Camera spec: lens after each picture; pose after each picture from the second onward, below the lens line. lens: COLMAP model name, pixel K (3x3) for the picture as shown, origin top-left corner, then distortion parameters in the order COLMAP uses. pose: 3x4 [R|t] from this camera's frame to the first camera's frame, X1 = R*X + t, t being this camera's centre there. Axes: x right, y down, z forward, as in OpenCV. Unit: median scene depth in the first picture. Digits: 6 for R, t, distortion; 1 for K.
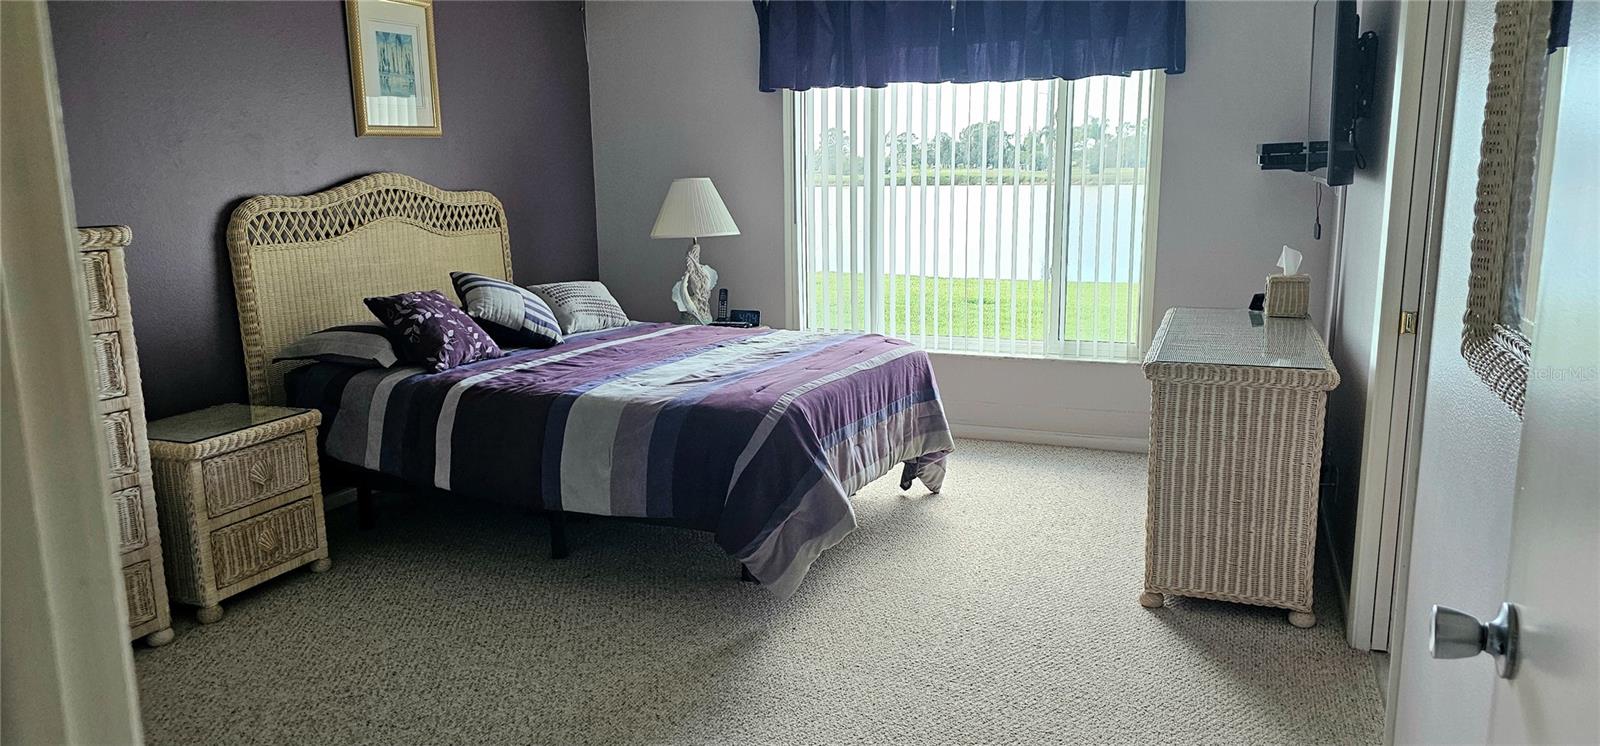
lens RADIAL K [[1048.8, 0, 795.2], [0, 1048.8, 372.1], [0, 0, 1]] dist [0.027027, 0.000212]
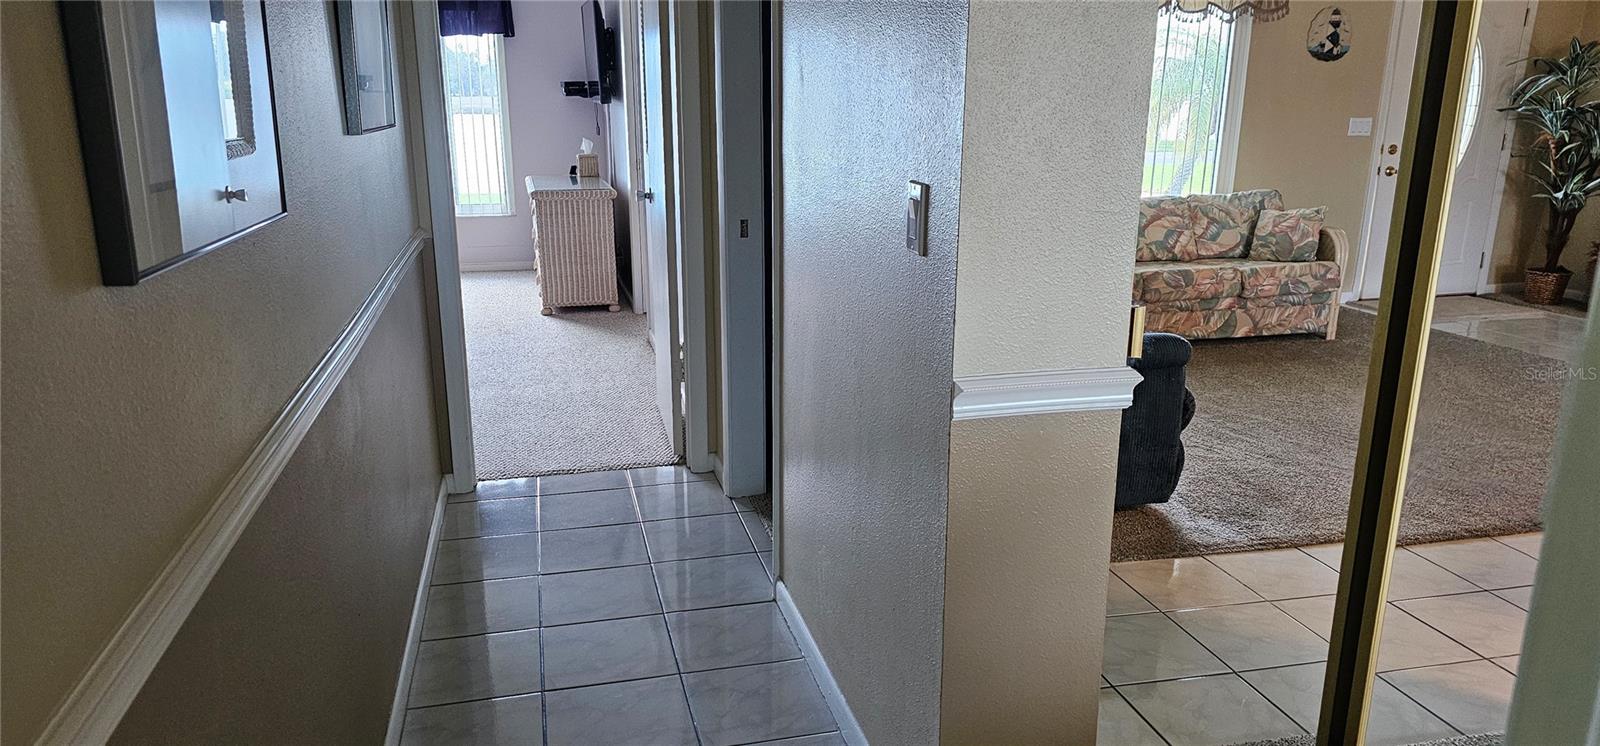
lens RADIAL K [[1048.8, 0, 799.2], [0, 1048.8, 377.6], [0, 0, 1]] dist [0.027027, 0.000212]
pose [[0.797943, -0.141693, 0.585841, -0.407222], [0.100463, 0.989645, 0.102523, 0.157696], [-0.594301, -0.022952, 0.803915, -0.781565]]
